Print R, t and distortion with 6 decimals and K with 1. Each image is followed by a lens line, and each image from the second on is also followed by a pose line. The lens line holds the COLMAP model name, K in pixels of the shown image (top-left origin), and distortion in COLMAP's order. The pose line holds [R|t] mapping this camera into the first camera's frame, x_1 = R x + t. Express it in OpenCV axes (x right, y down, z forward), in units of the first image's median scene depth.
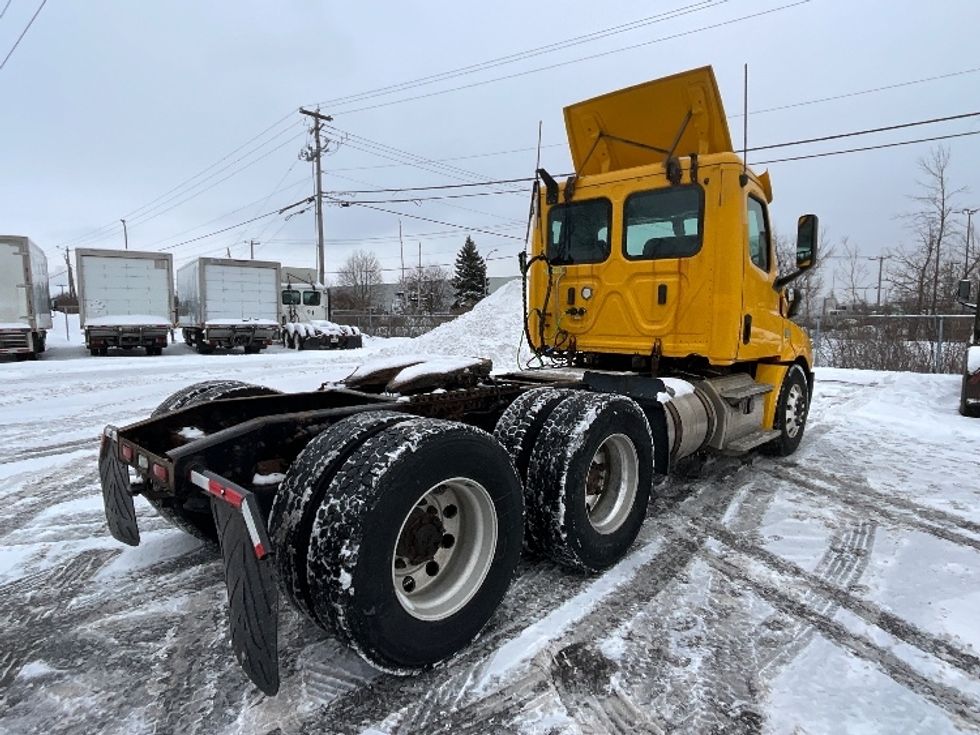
lens RADIAL K [[554.8, 0, 494.0], [0, 554.8, 362.6], [0, 0, 1]] dist [0.003423, 0.004343]
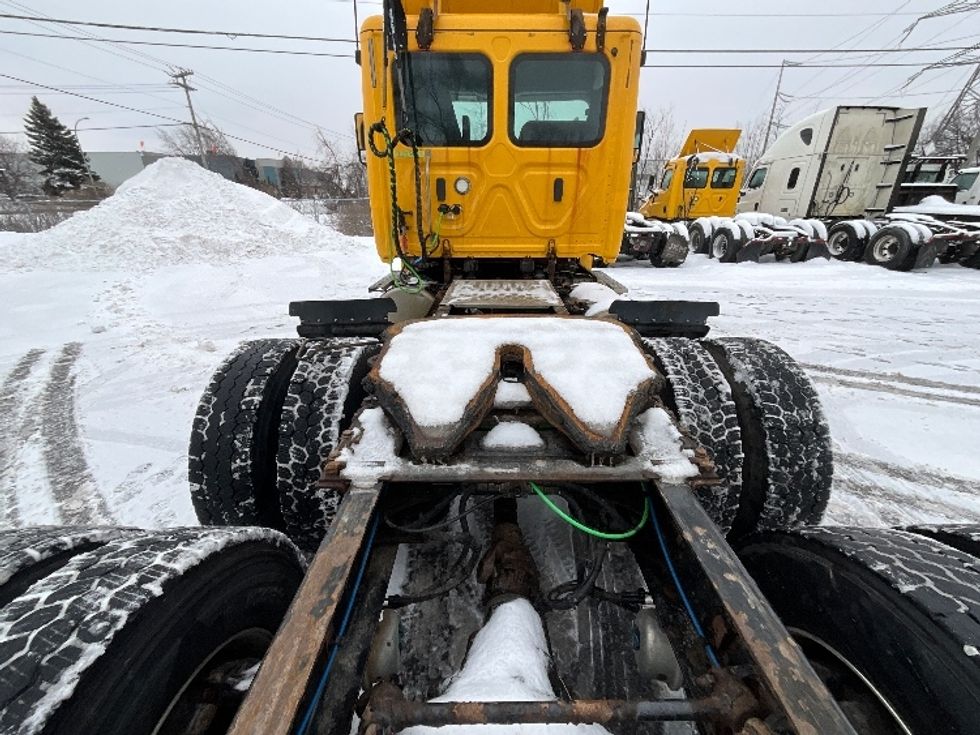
lens RADIAL K [[393.4, 0, 486.5], [0, 393.4, 363.8], [0, 0, 1]] dist [0.000428, -0.001146]
pose [[0.738898, -0.270491, 0.617142, -0.284168], [0.062345, 0.939405, 0.337093, -0.082018], [-0.670927, -0.210602, 0.710988, 0.572632]]
